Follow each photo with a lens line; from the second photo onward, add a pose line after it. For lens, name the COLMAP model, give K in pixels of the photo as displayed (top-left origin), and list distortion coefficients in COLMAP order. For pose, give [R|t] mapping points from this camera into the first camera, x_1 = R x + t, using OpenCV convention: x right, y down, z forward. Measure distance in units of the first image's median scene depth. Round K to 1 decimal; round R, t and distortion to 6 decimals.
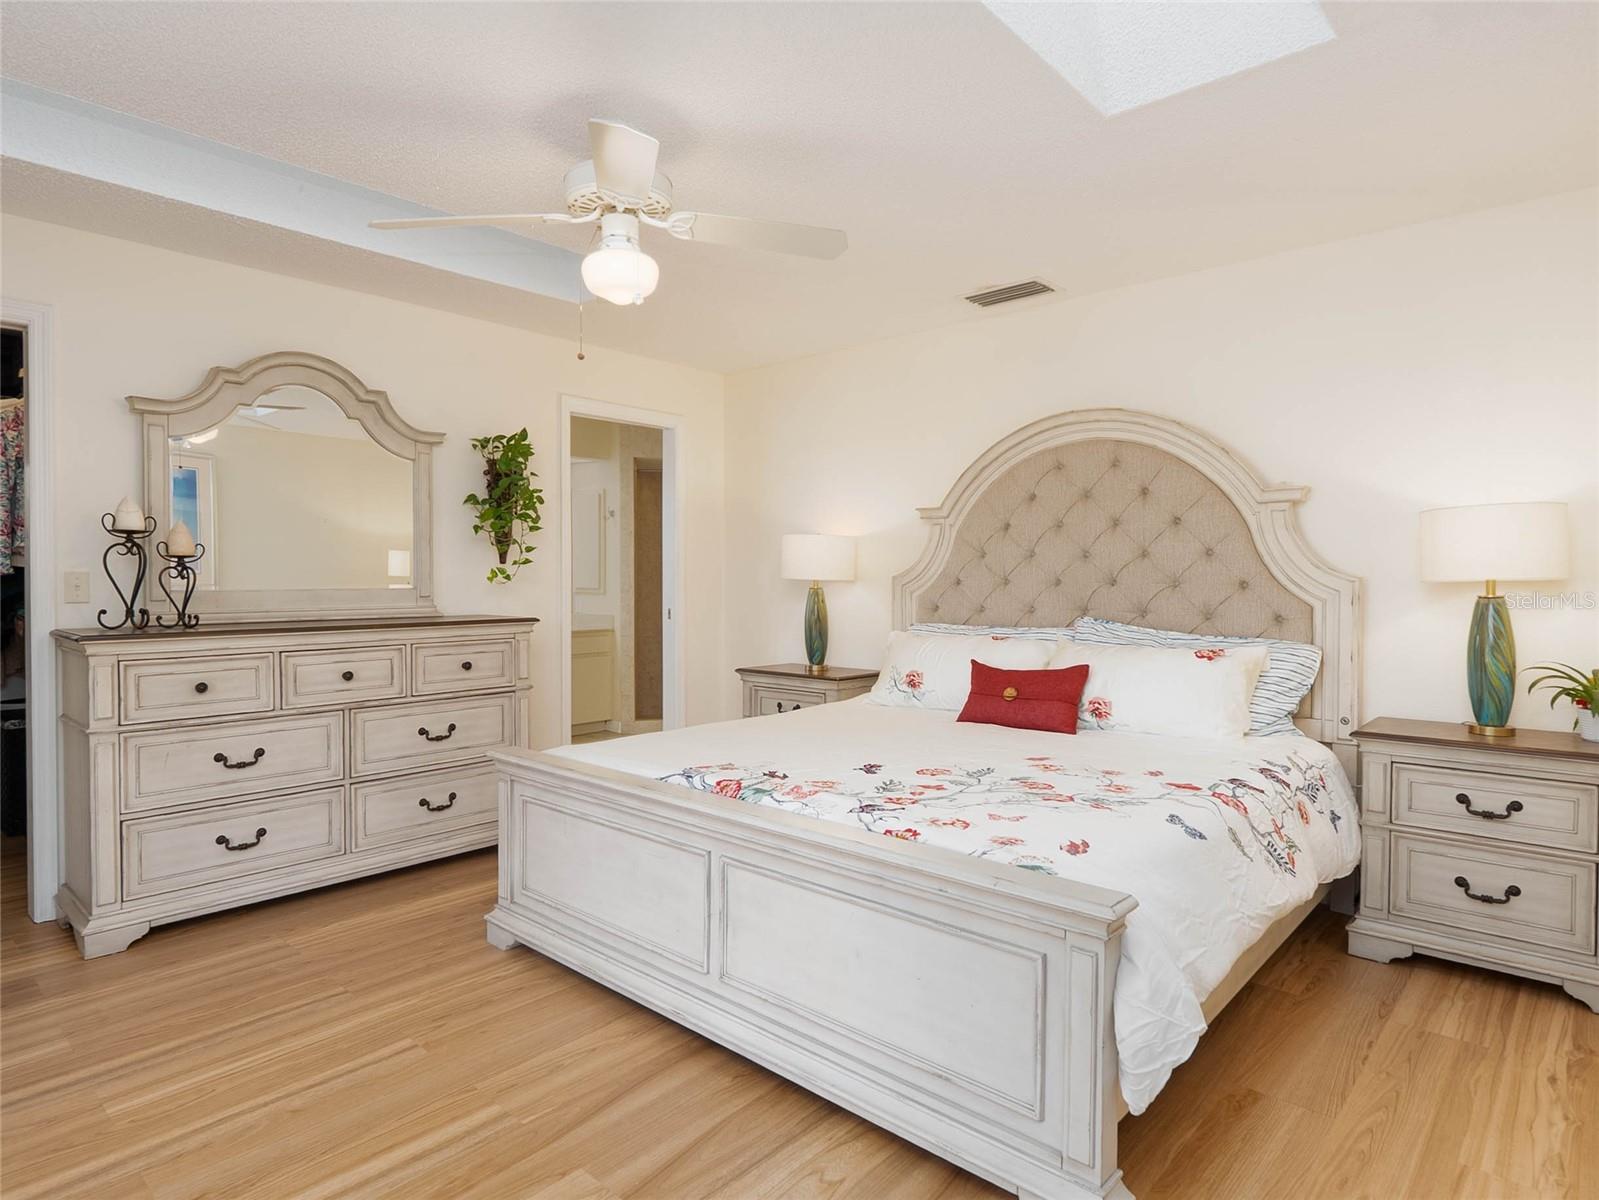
lens RADIAL K [[899.8, 0, 803.7], [0, 899.8, 598.4], [0, 0, 1]] dist [-0.009543, 0.002251]
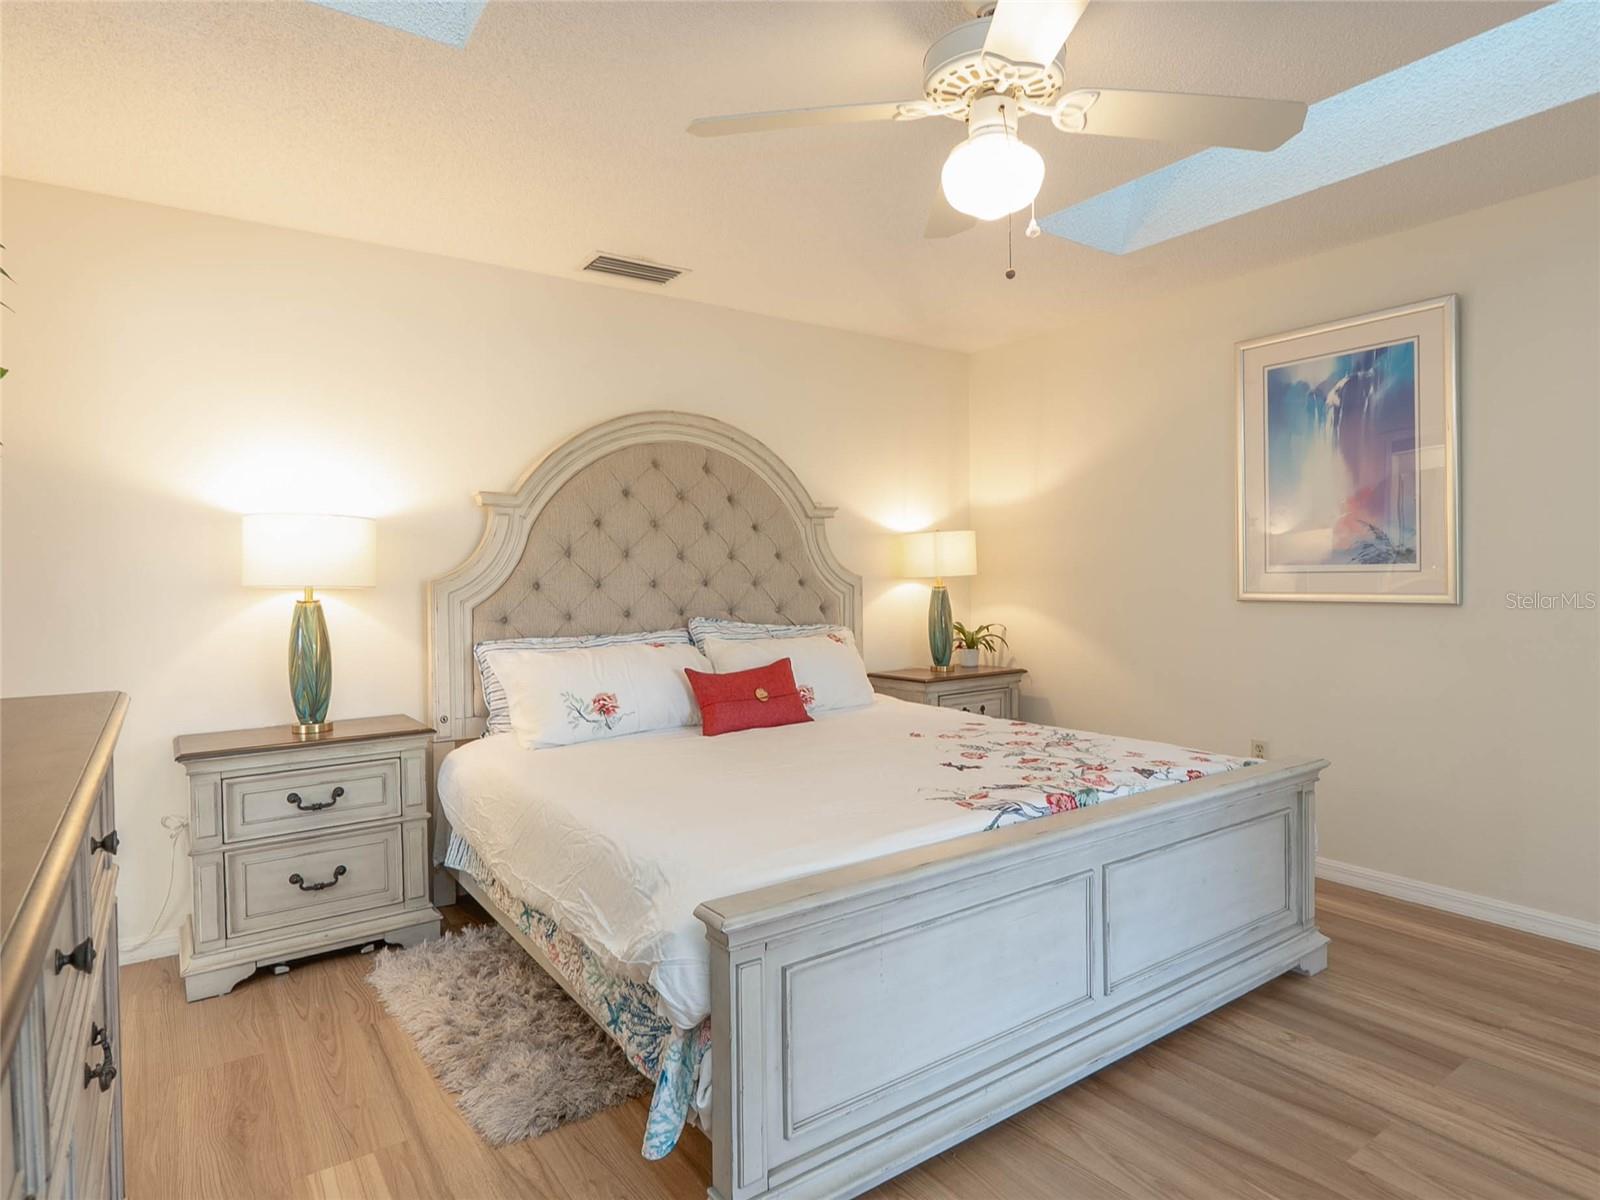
lens RADIAL K [[900.3, 0, 838.9], [0, 900.3, 563.0], [0, 0, 1]] dist [-0.009543, 0.002251]
pose [[0.215843, 0.011317, 0.976363, -0.589481], [0.039977, 0.998992, -0.020417, -0.011708], [-0.975609, 0.043439, 0.215173, 0.572753]]
